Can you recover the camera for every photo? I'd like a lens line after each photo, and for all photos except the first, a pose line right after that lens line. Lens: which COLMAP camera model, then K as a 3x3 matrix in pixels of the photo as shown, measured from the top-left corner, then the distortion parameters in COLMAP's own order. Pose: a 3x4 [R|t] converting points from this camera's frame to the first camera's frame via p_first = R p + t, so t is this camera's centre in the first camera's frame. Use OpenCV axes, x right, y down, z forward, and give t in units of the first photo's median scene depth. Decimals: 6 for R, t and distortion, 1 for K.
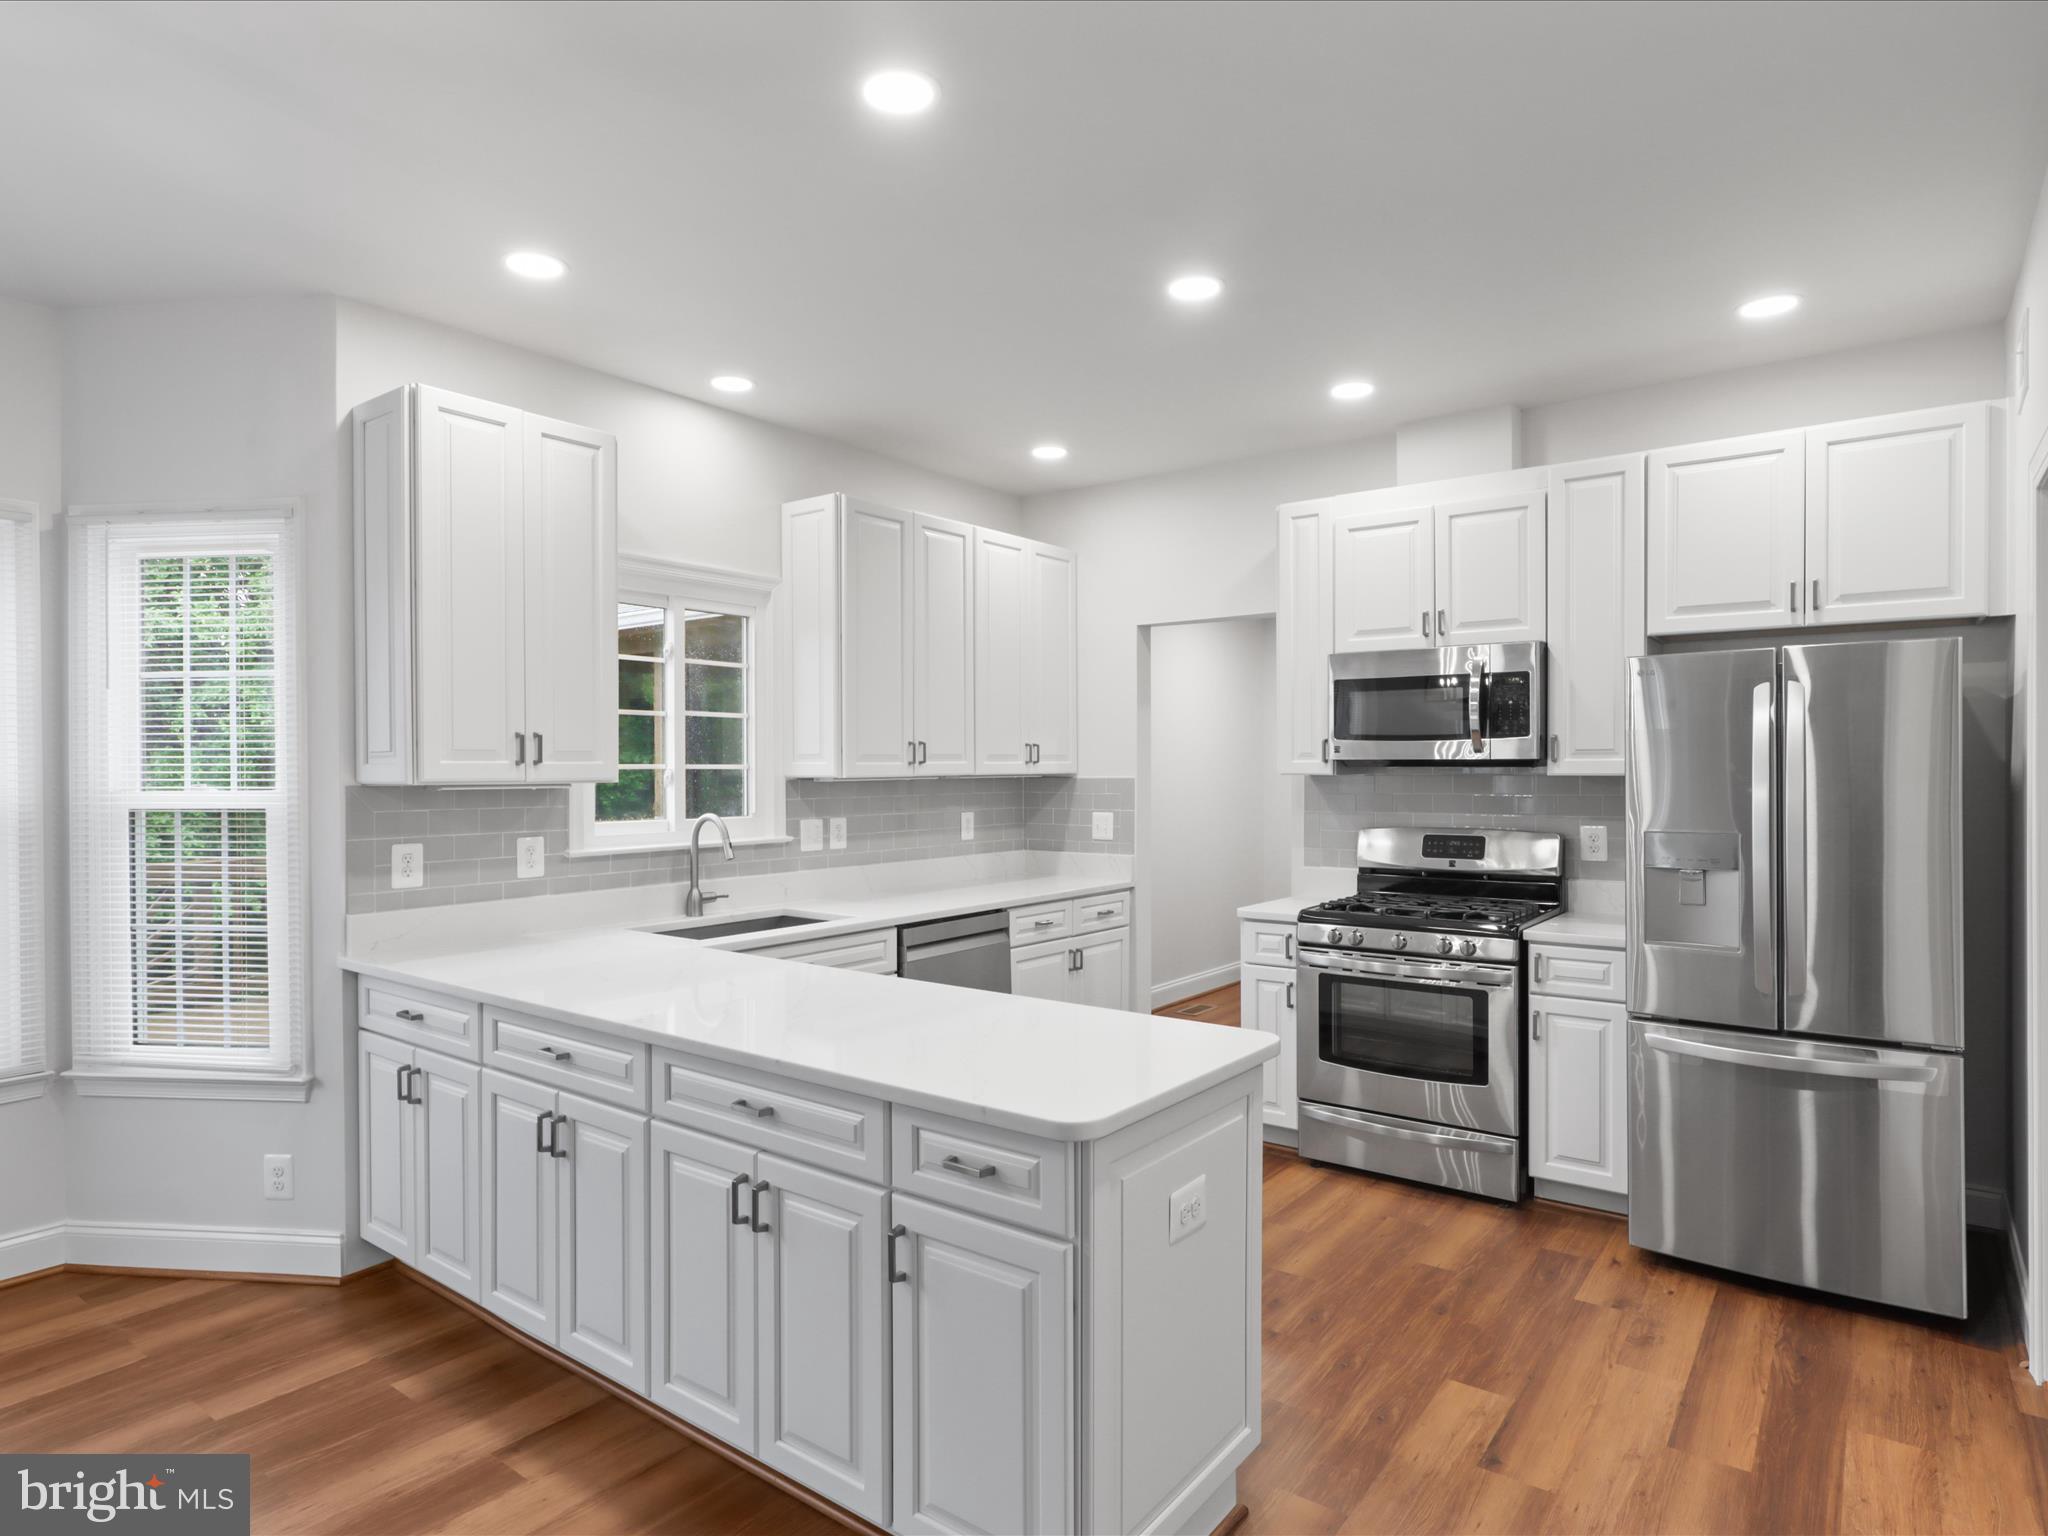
lens RADIAL K [[1156.3, 0, 1025.5], [0, 1156.3, 773.7], [0, 0, 1]] dist [-0.026412, 0.023961]
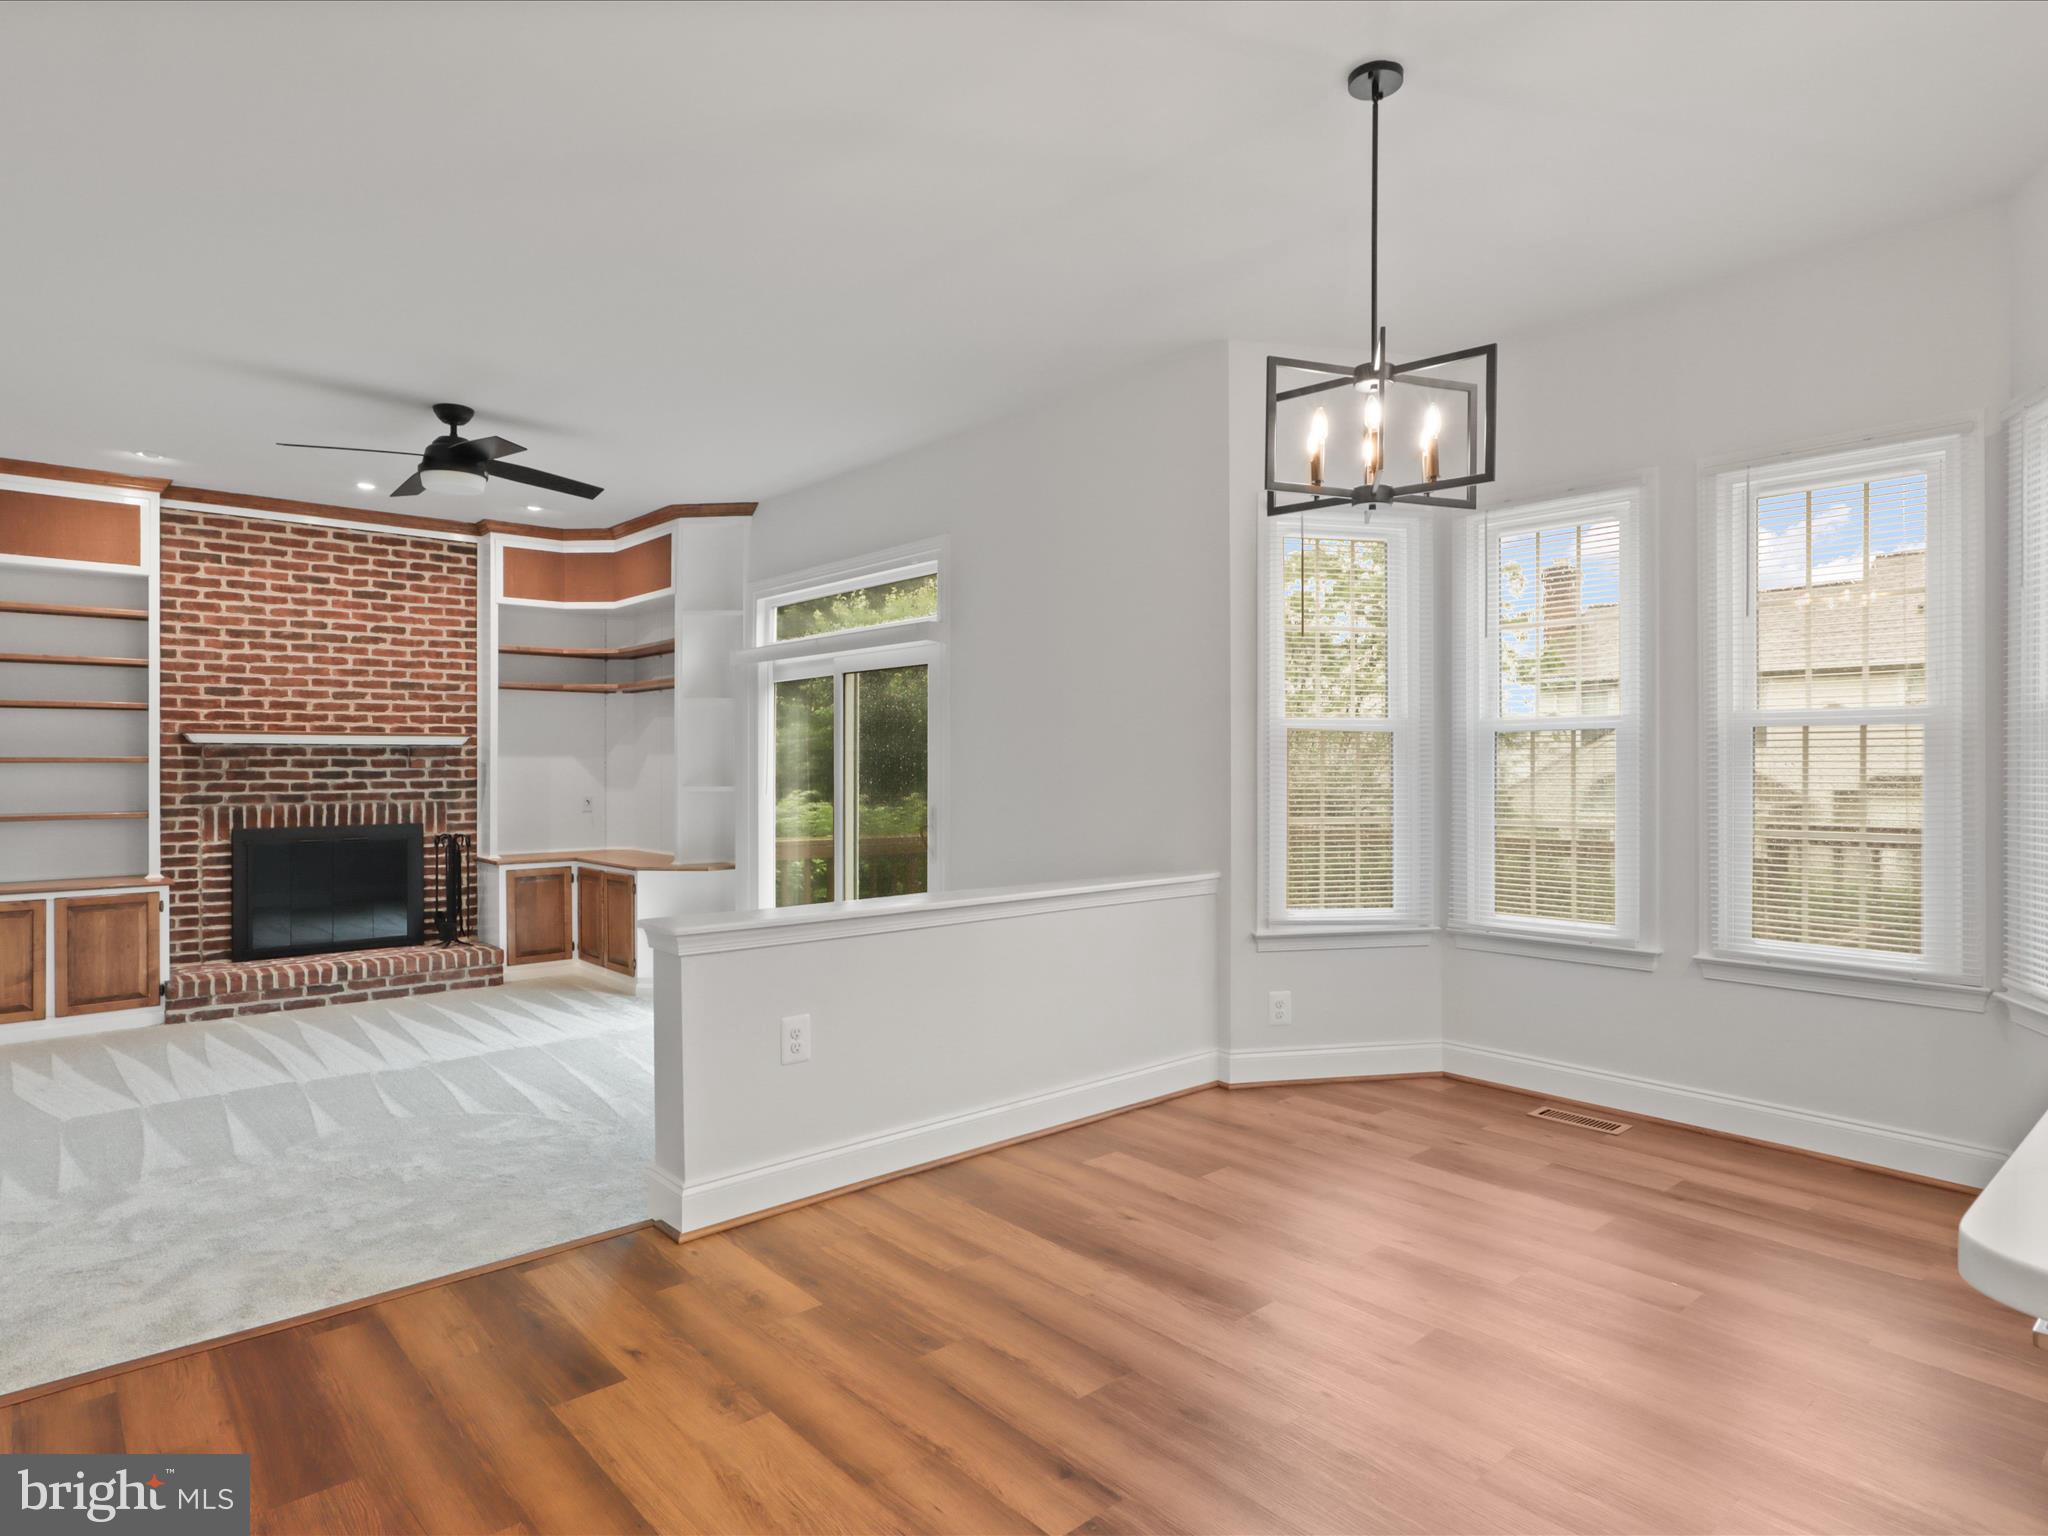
lens RADIAL K [[1157.6, 0, 1025.0], [0, 1157.6, 760.2], [0, 0, 1]] dist [-0.029107, 0.026054]
pose [[-0.194917, 0.000504, -0.980820, 0.223878], [-0.007740, 0.999968, 0.002052, 0.057695], [0.980789, 0.007991, -0.194906, 0.318276]]
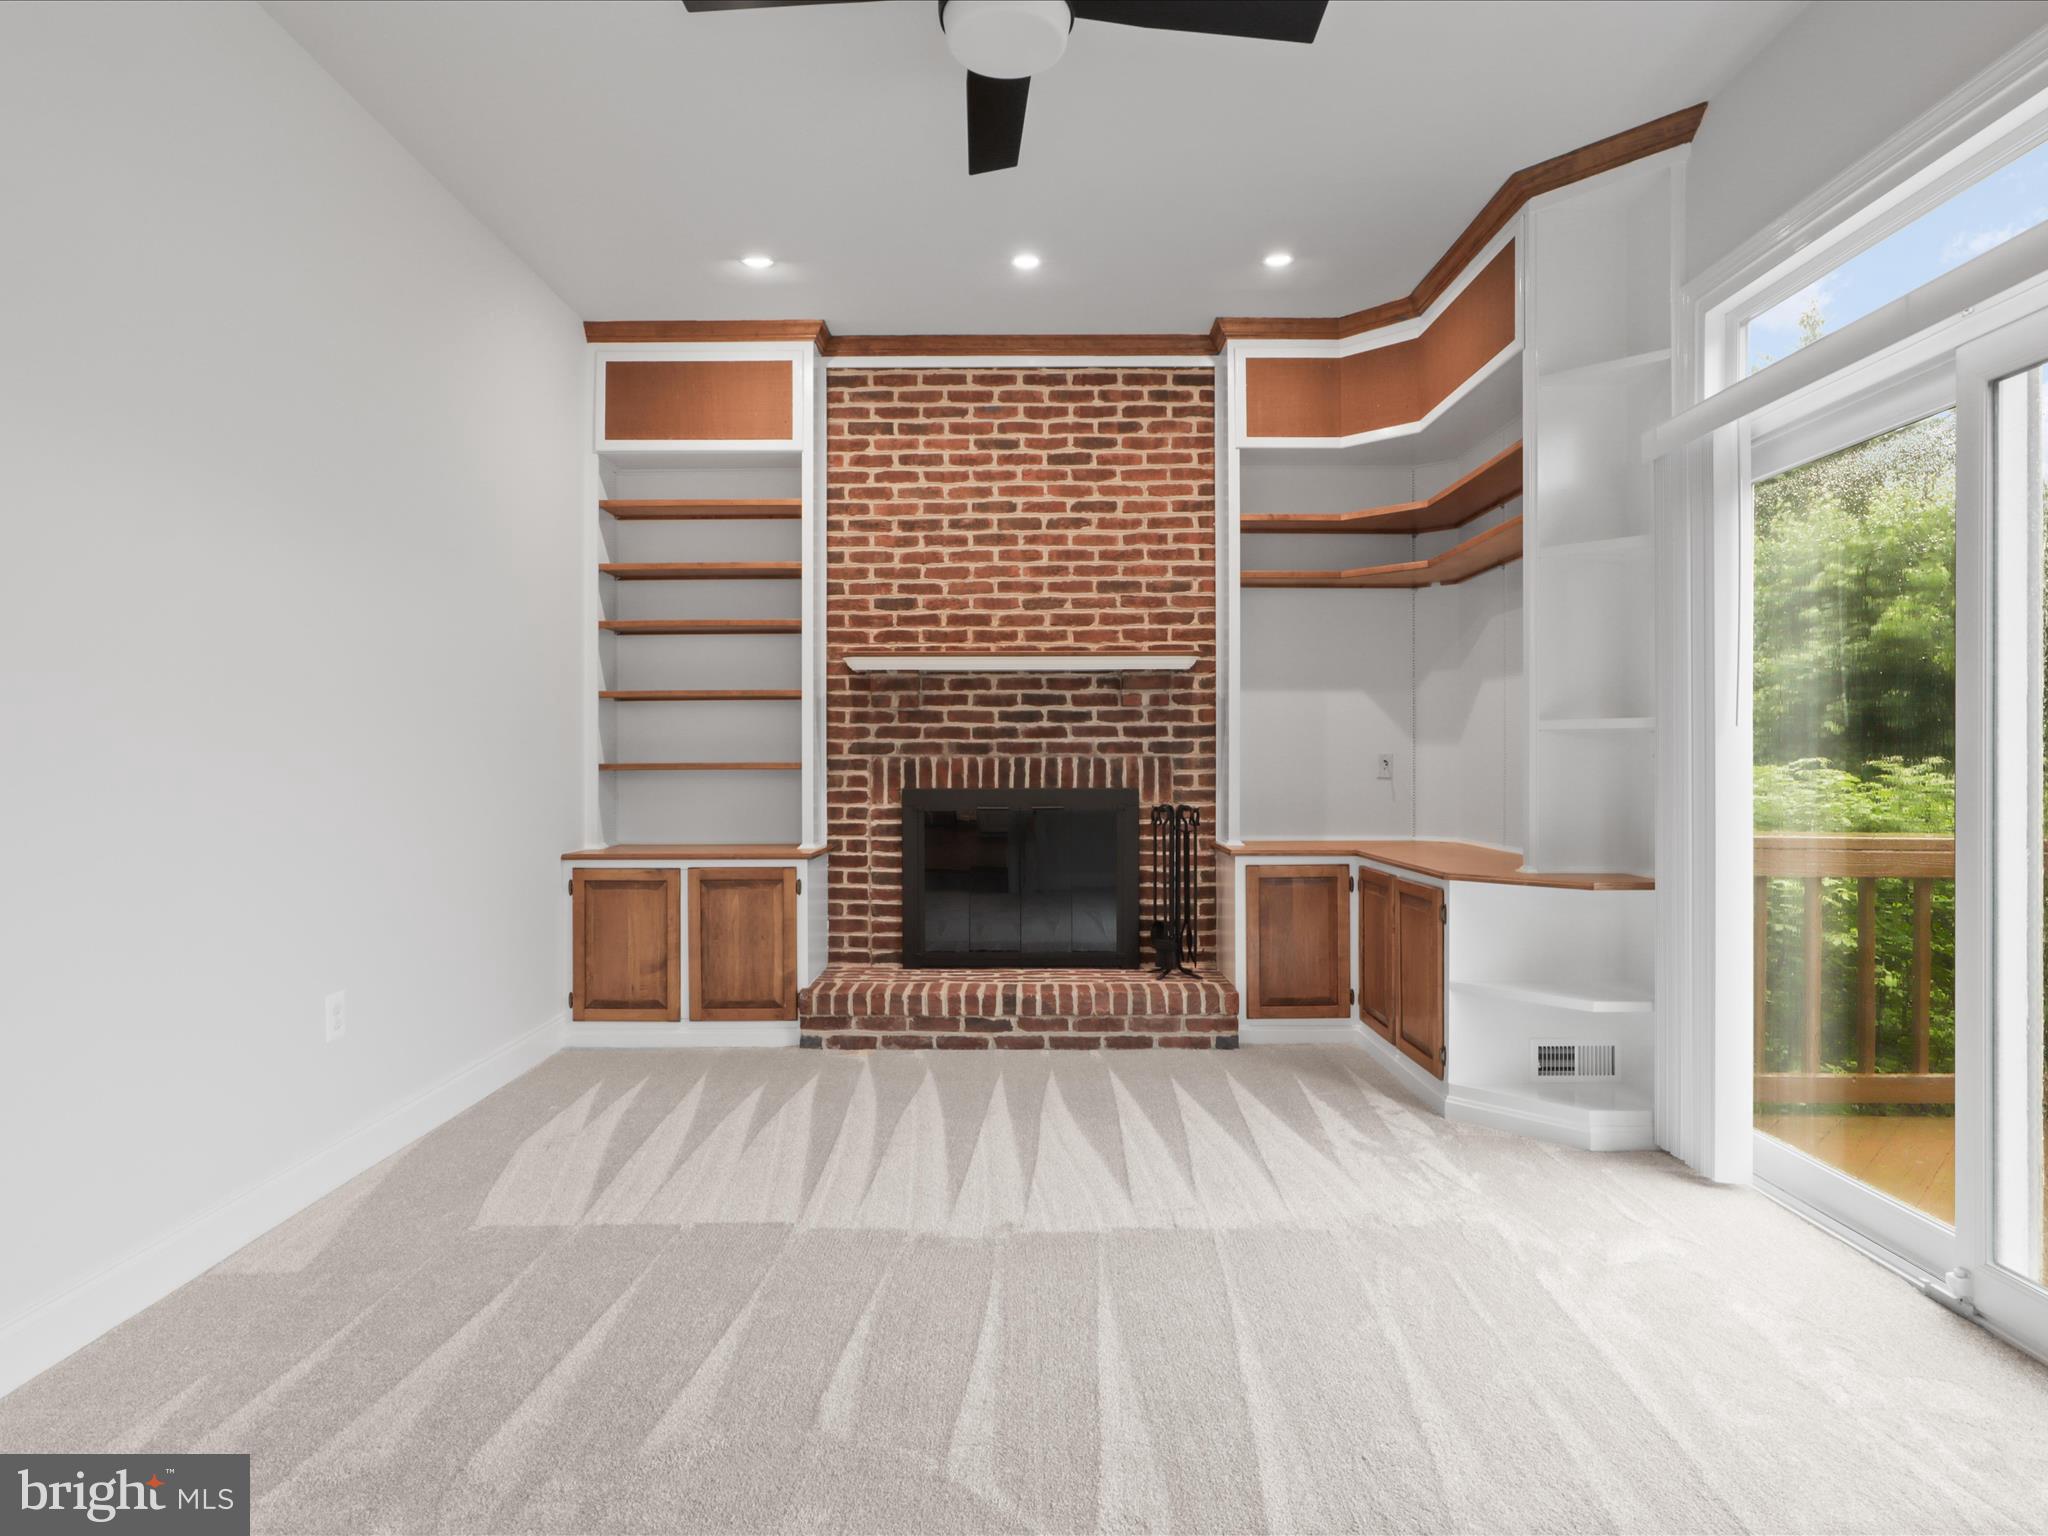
lens RADIAL K [[1157.6, 0, 1025.0], [0, 1157.6, 760.2], [0, 0, 1]] dist [-0.029107, 0.026054]
pose [[-0.793943, 0.003099, -0.607985, -0.540585], [-0.001806, 0.999971, 0.007455, 0.130881], [0.607990, 0.007016, -0.793914, -0.069532]]
